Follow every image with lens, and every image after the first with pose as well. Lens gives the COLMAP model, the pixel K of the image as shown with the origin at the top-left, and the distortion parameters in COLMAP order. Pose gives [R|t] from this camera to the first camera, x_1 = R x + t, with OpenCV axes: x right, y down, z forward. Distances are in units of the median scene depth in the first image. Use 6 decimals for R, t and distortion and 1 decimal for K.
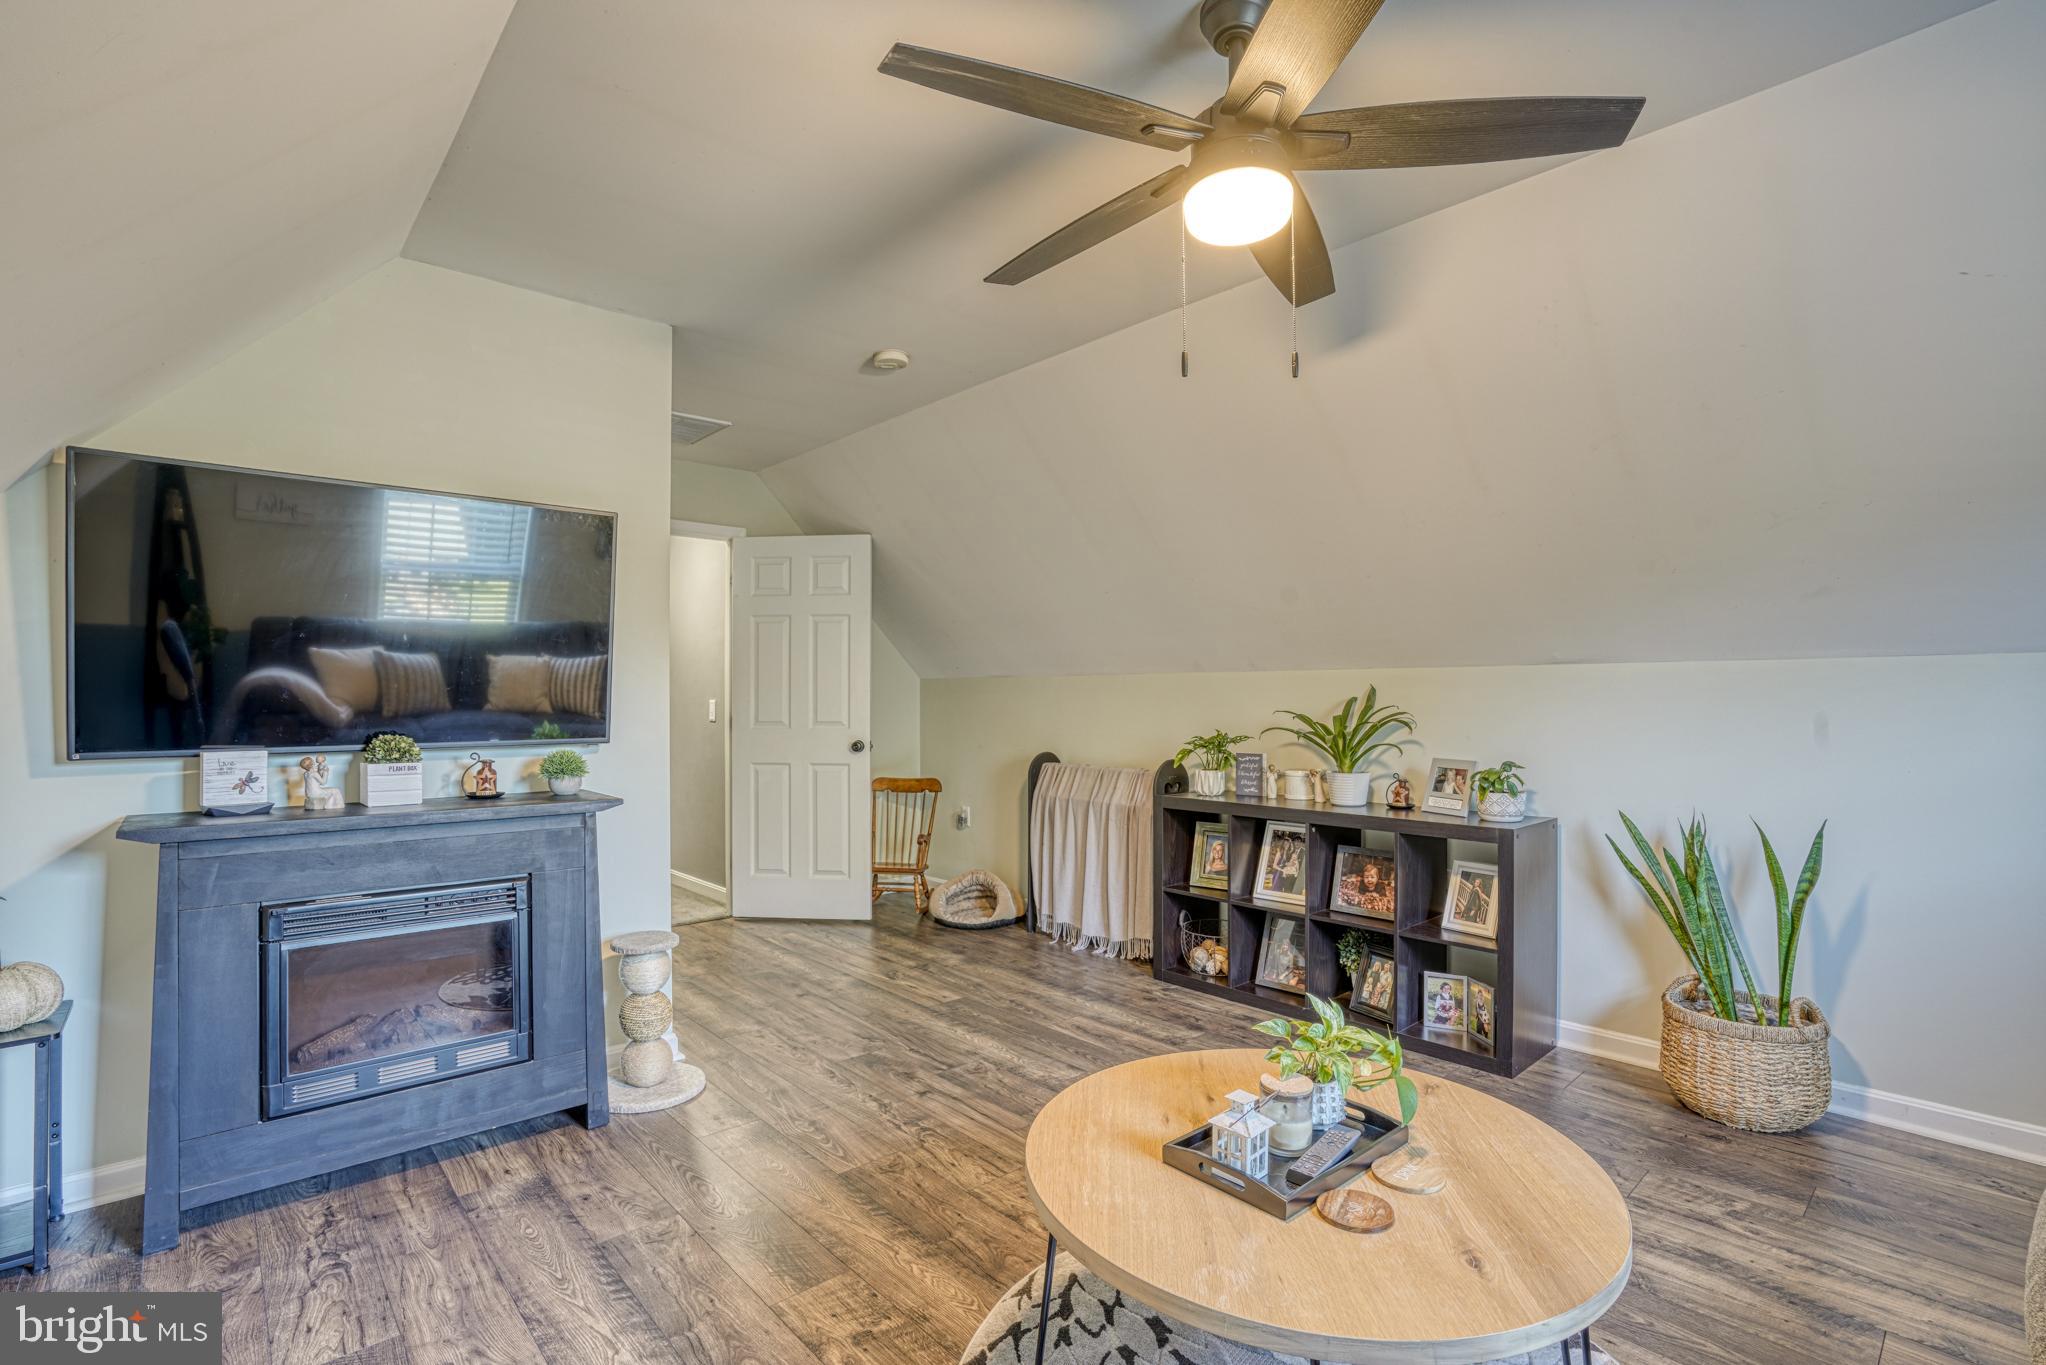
lens RADIAL K [[942.3, 0, 1014.2], [0, 942.3, 691.3], [0, 0, 1]] dist [-0.040148, 0.010480]
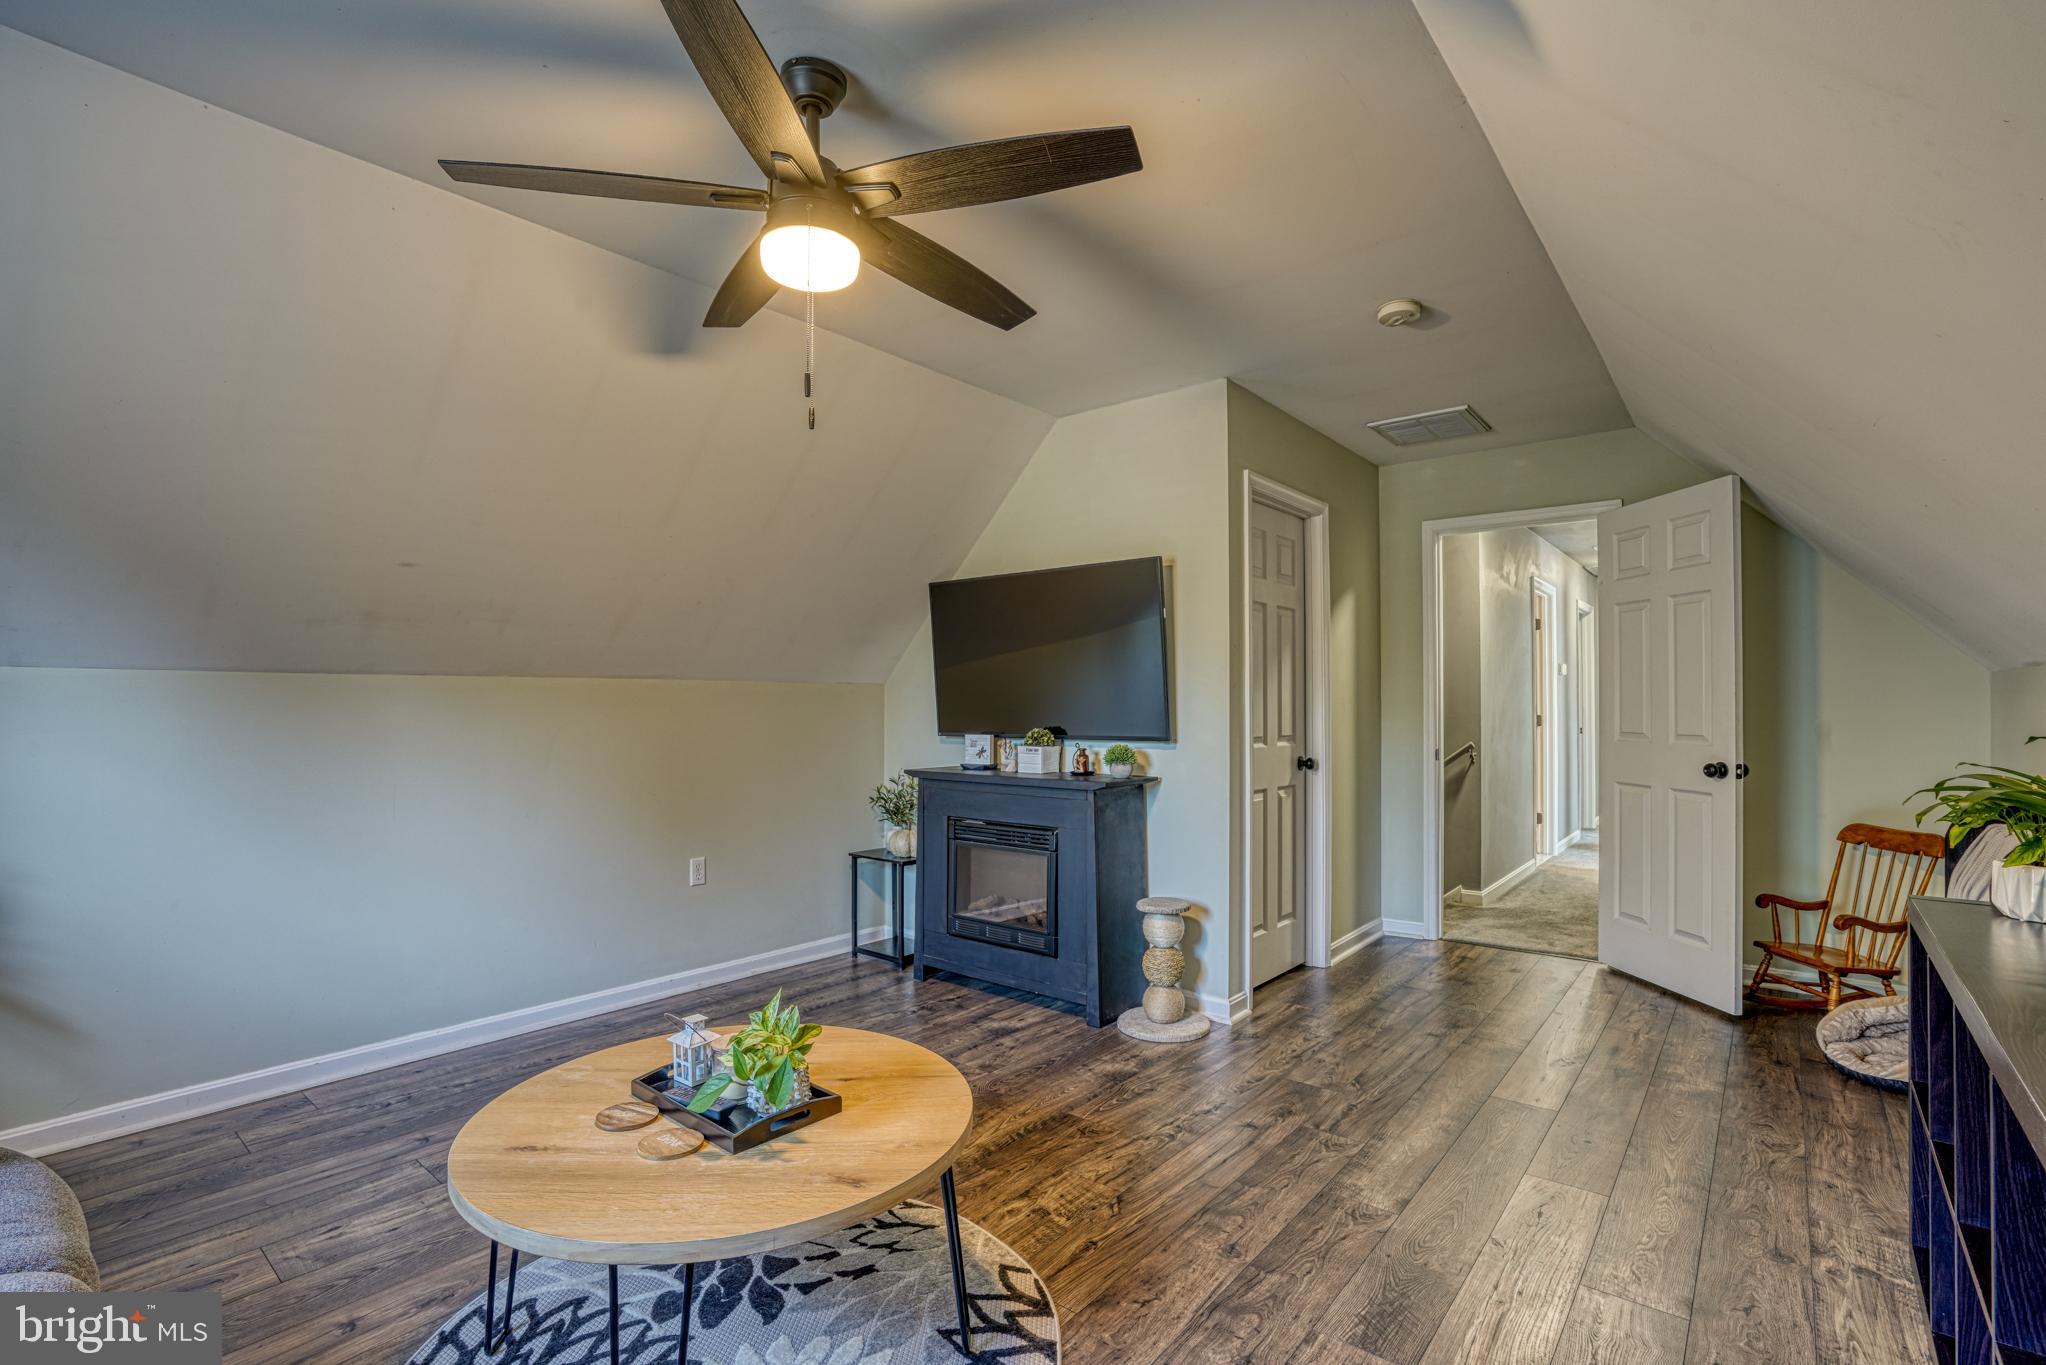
lens RADIAL K [[942.3, 0, 1011.2], [0, 942.3, 683.7], [0, 0, 1]] dist [-0.040148, 0.010480]
pose [[0.150950, -0.018094, -0.988376, 0.819539], [0.010176, 0.999808, -0.016749, -0.003165], [0.988489, -0.007530, 0.151105, 0.635521]]
